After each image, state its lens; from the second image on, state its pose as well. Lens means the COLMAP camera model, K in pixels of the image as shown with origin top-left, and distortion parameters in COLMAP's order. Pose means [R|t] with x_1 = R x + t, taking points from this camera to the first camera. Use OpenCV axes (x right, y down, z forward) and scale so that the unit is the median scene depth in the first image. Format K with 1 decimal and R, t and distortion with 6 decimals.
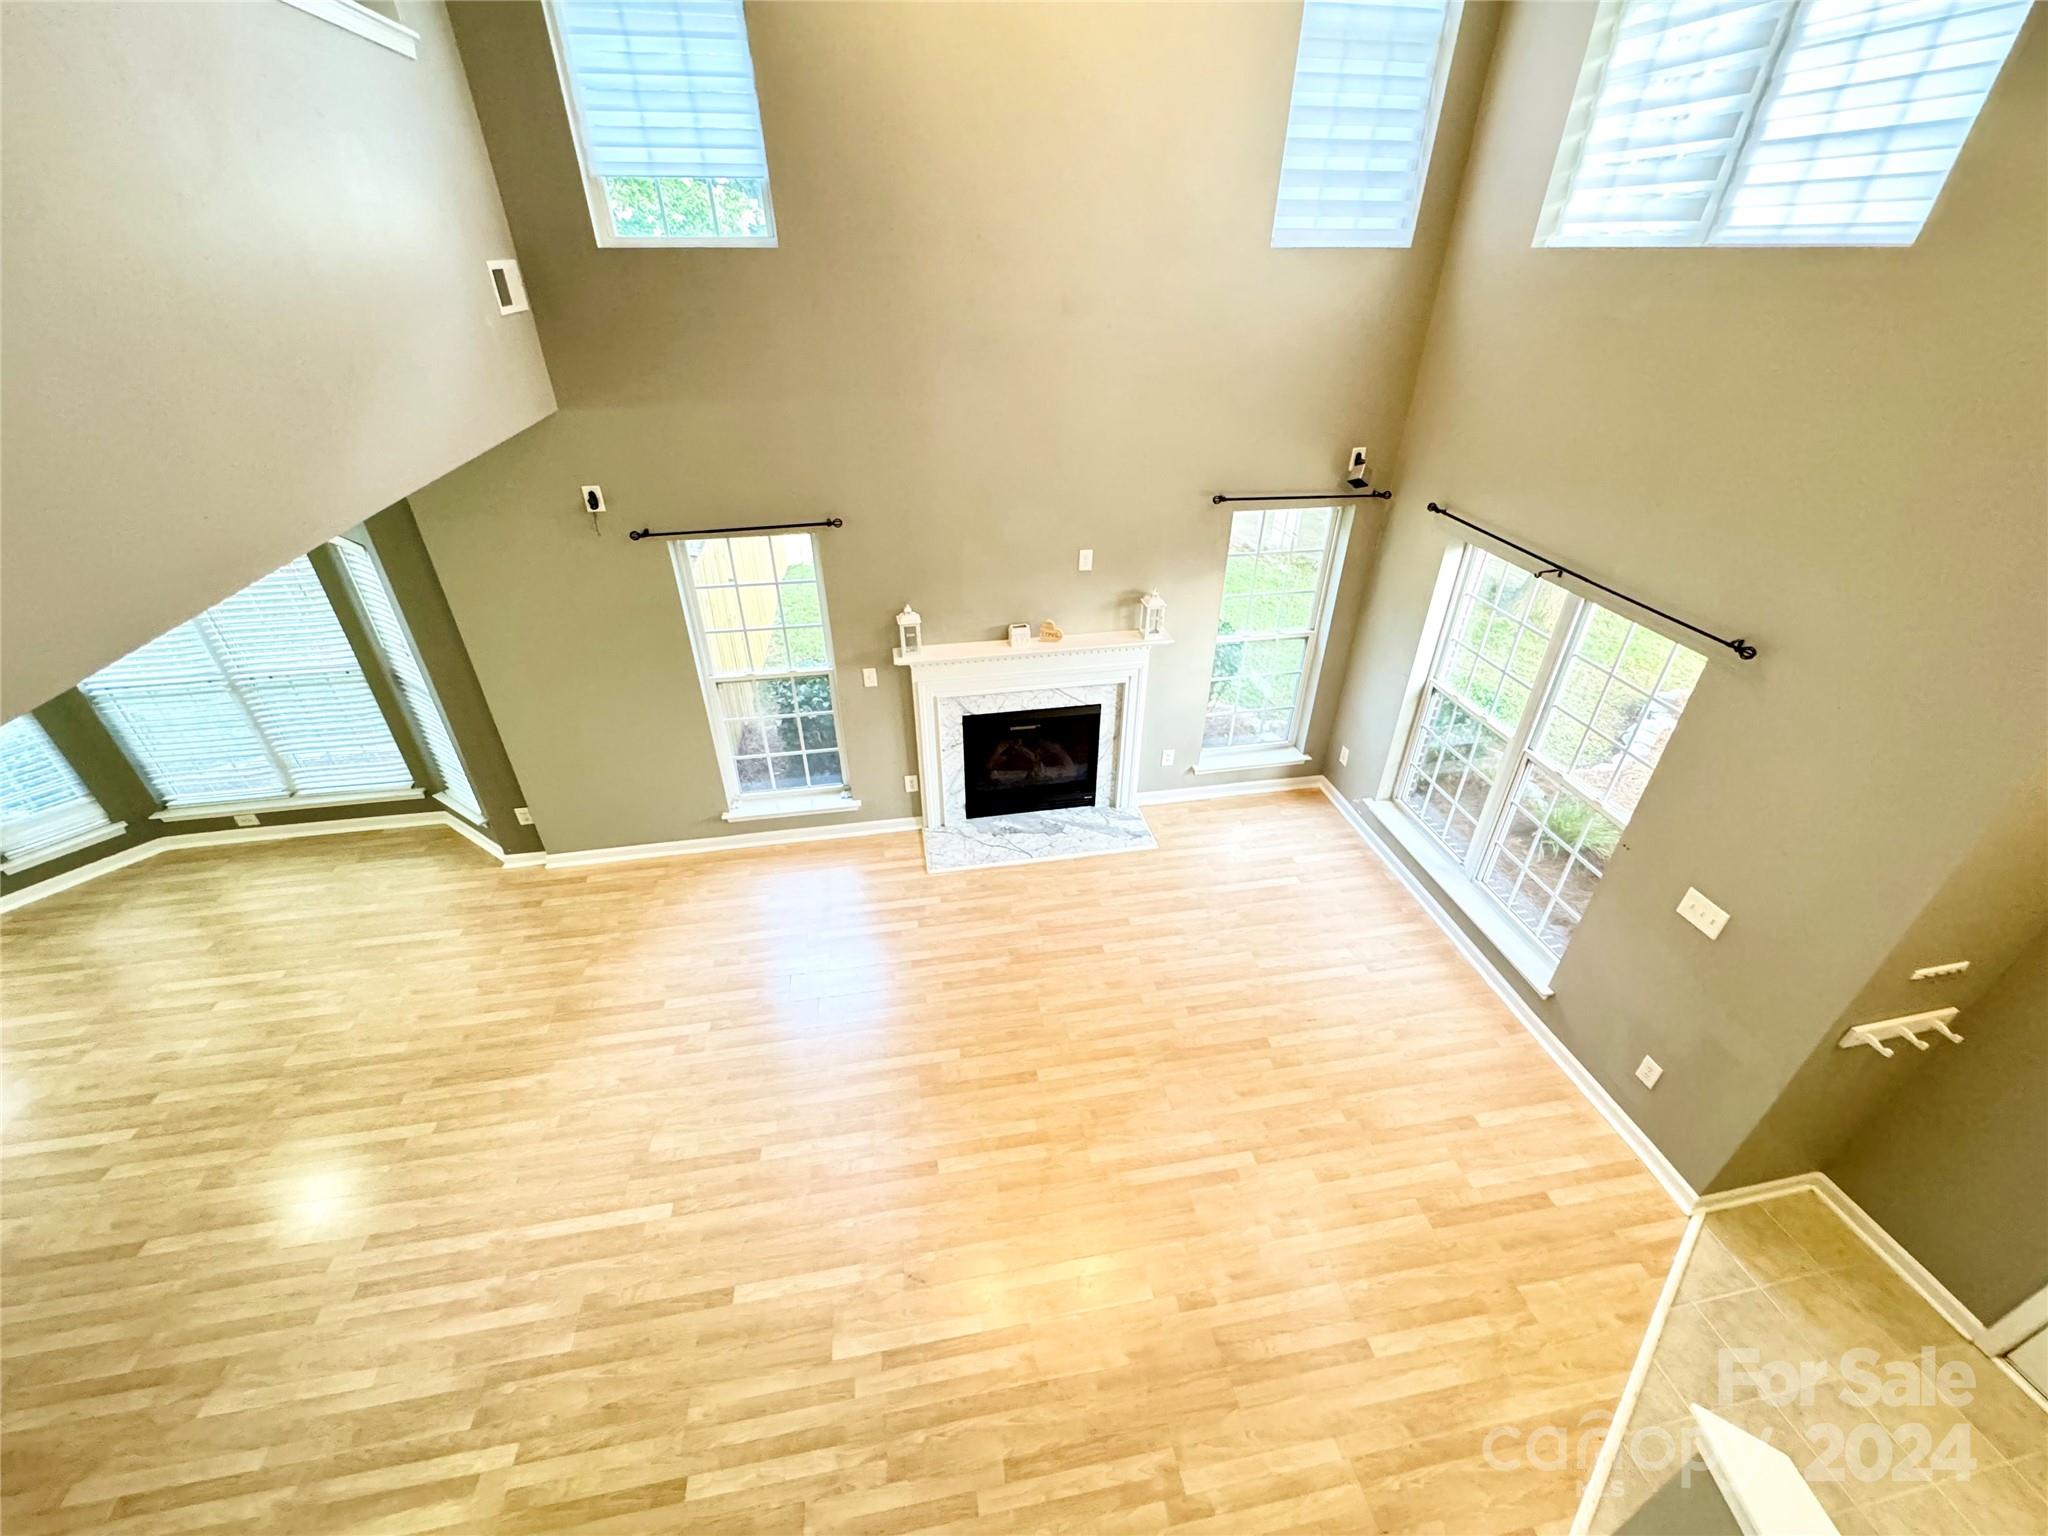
lens RADIAL K [[816.3, 0, 1023.5], [0, 816.3, 765.4], [0, 0, 1]] dist [-0.003455, 0.000979]
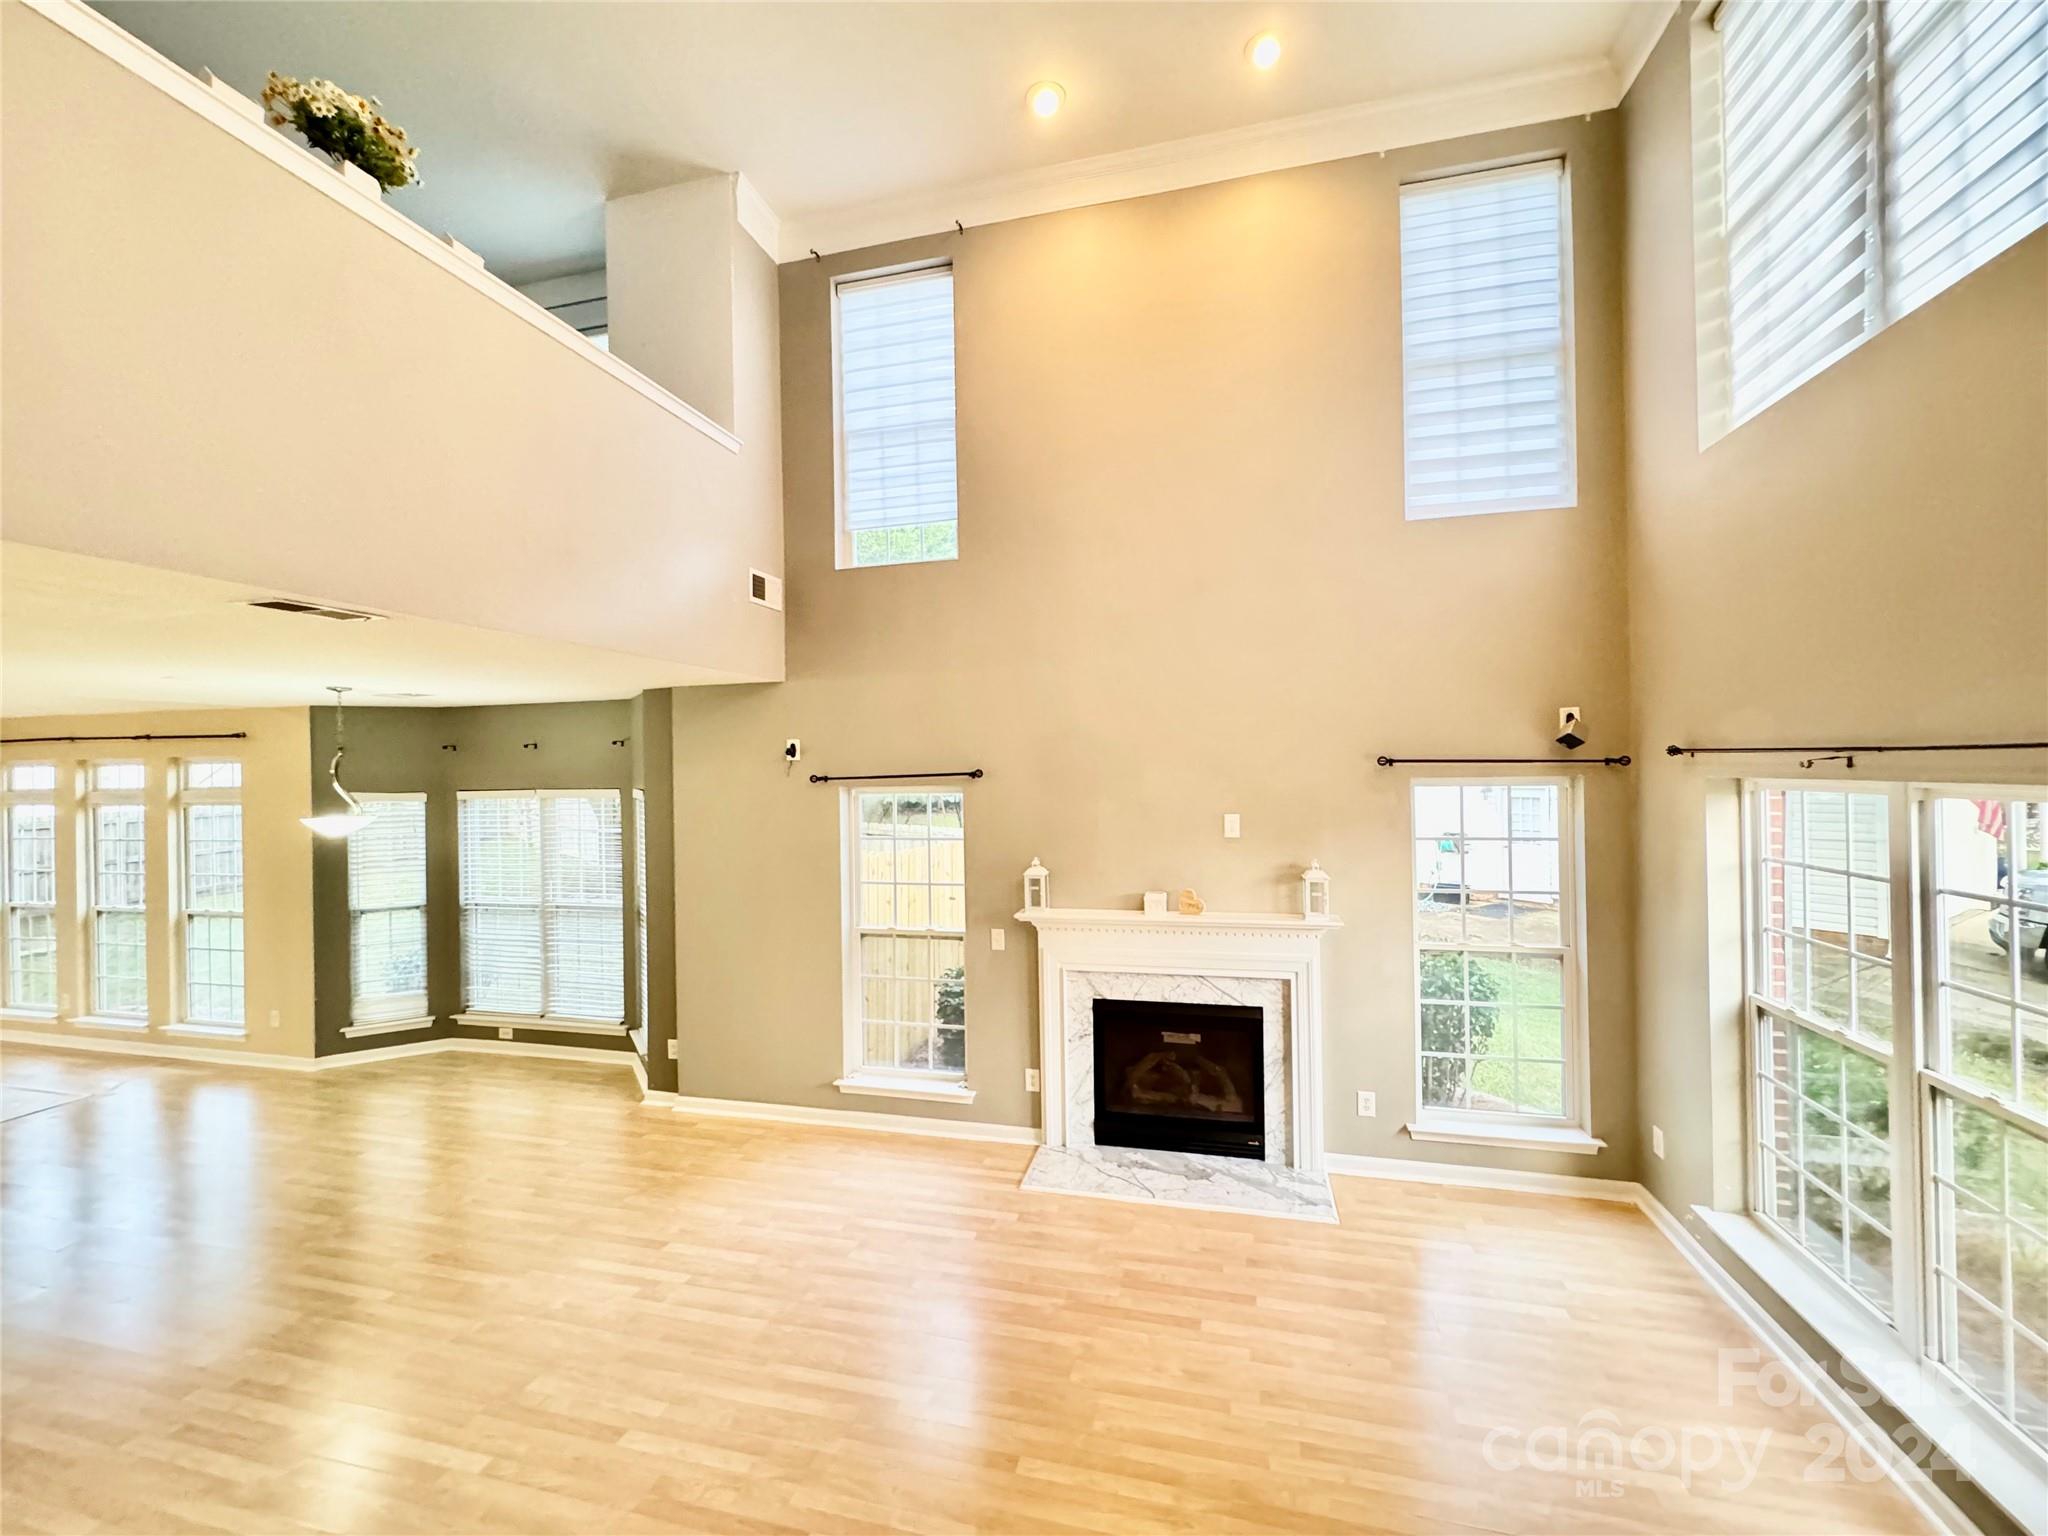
lens RADIAL K [[816.3, 0, 1022.9], [0, 816.3, 766.1], [0, 0, 1]] dist [-0.003455, 0.000979]
pose [[0.911828, -0.019025, -0.410131, 0.253174], [-0.203300, 0.846946, -0.491276, 0.198871], [0.356705, 0.531339, 0.768401, 0.191894]]
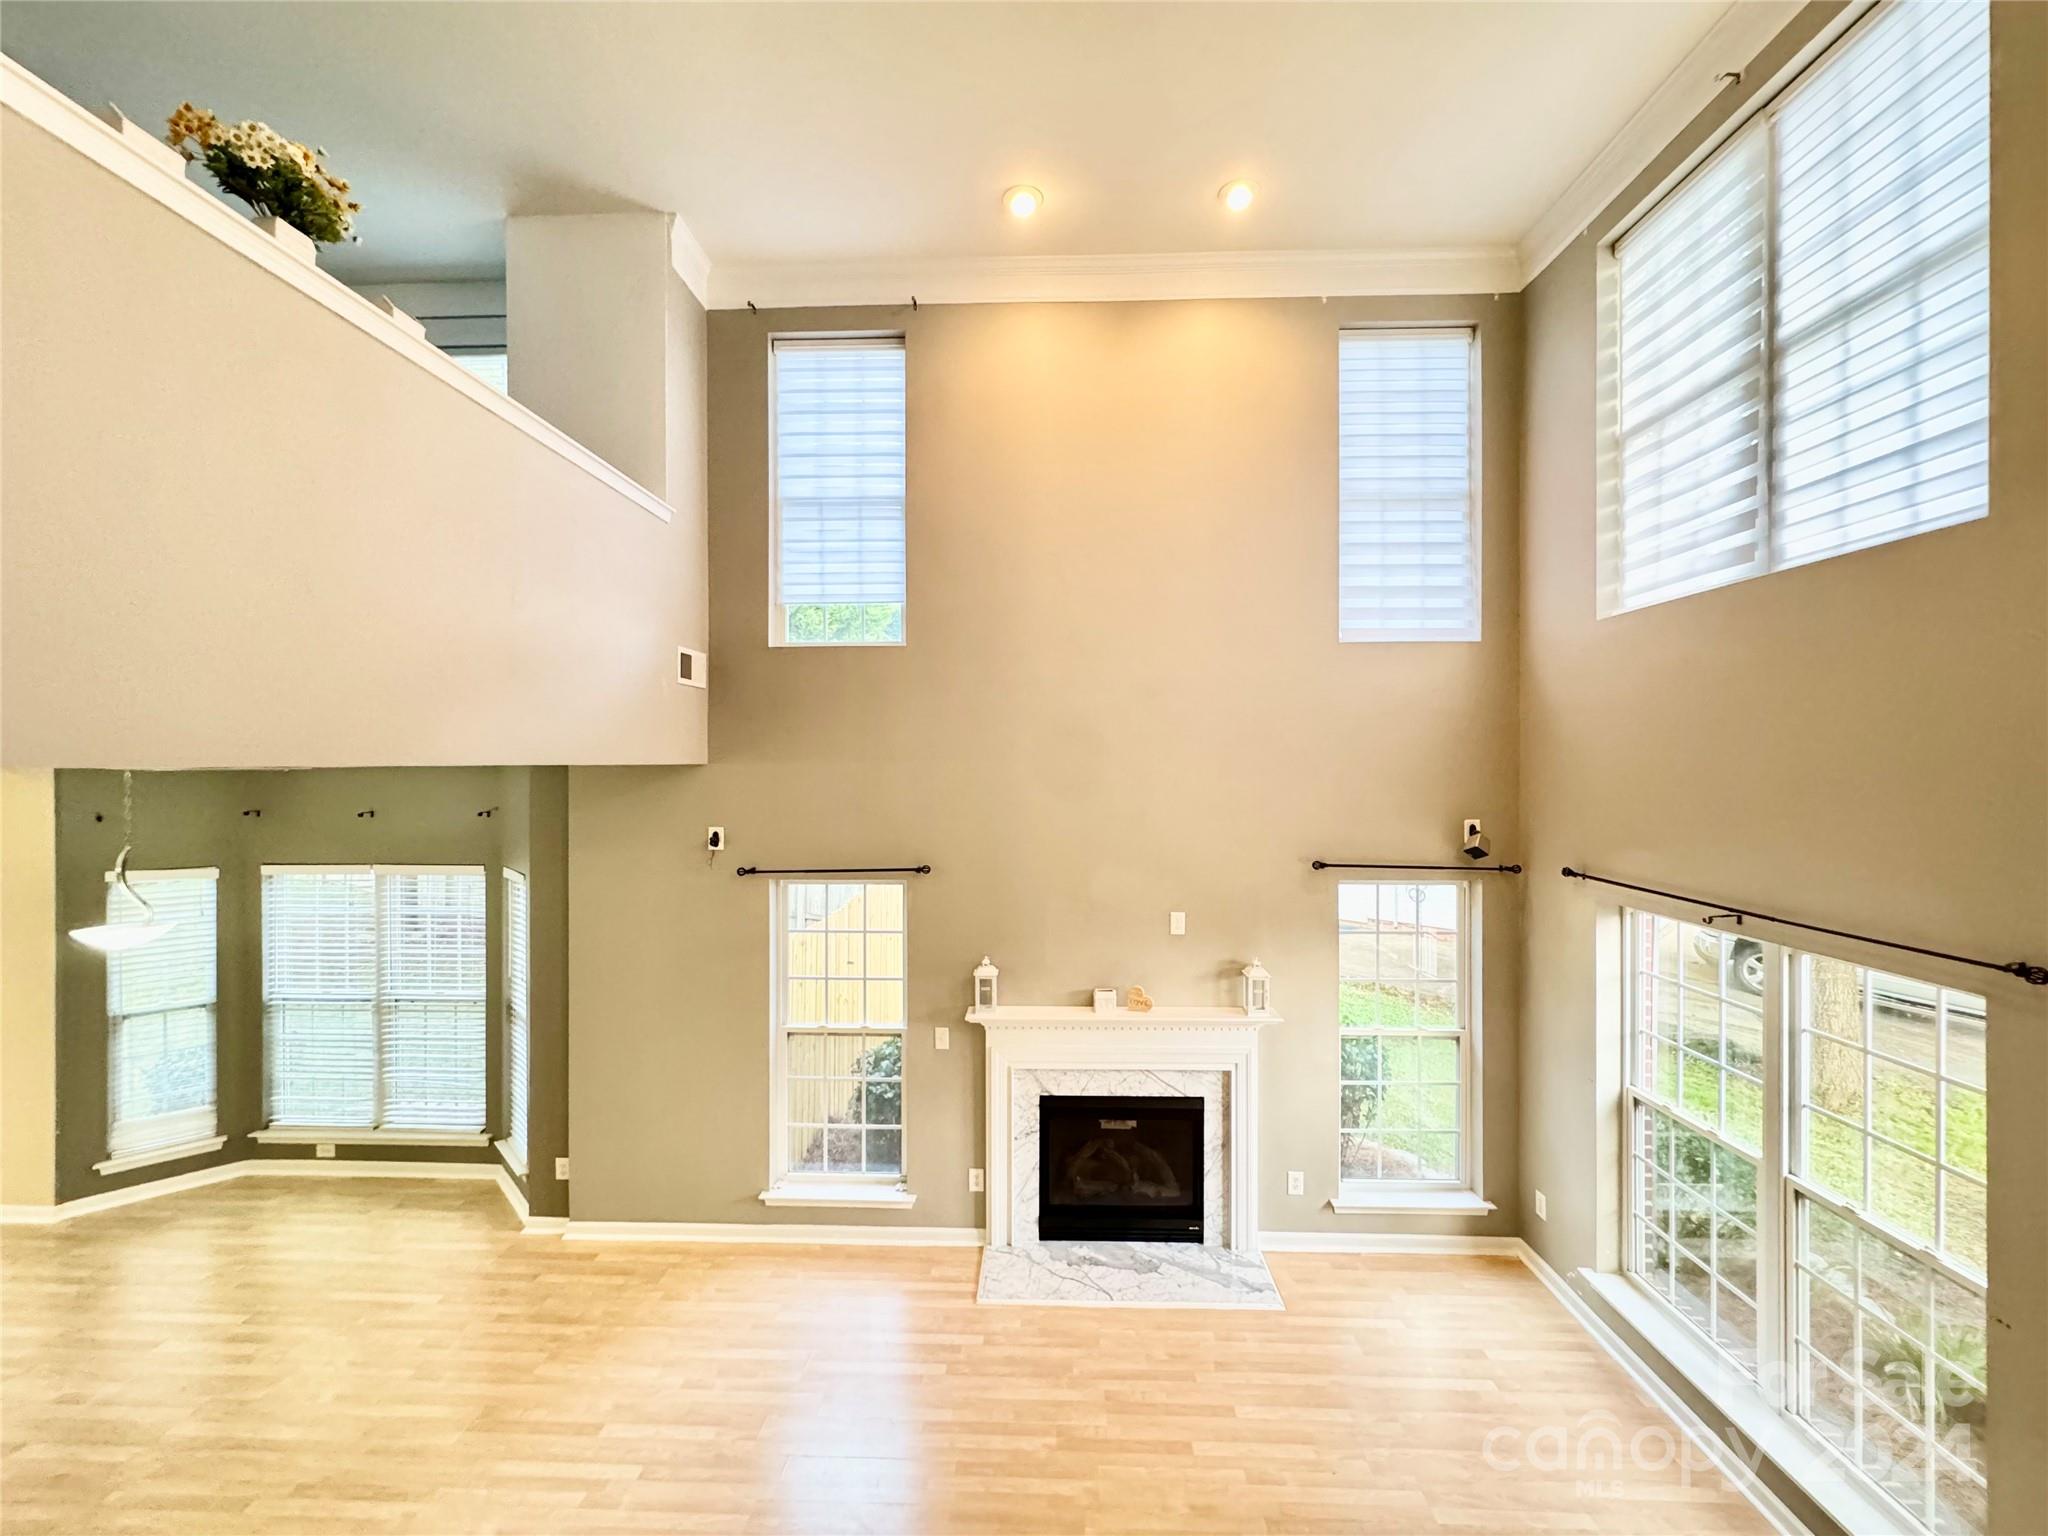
lens RADIAL K [[816.3, 0, 1022.3], [0, 816.3, 766.0], [0, 0, 1]] dist [-0.003455, 0.000979]
pose [[0.977715, -0.002527, -0.209923, 0.105353], [-0.109969, 0.845607, -0.522356, 0.114559], [0.178832, 0.533800, 0.826484, 0.094785]]
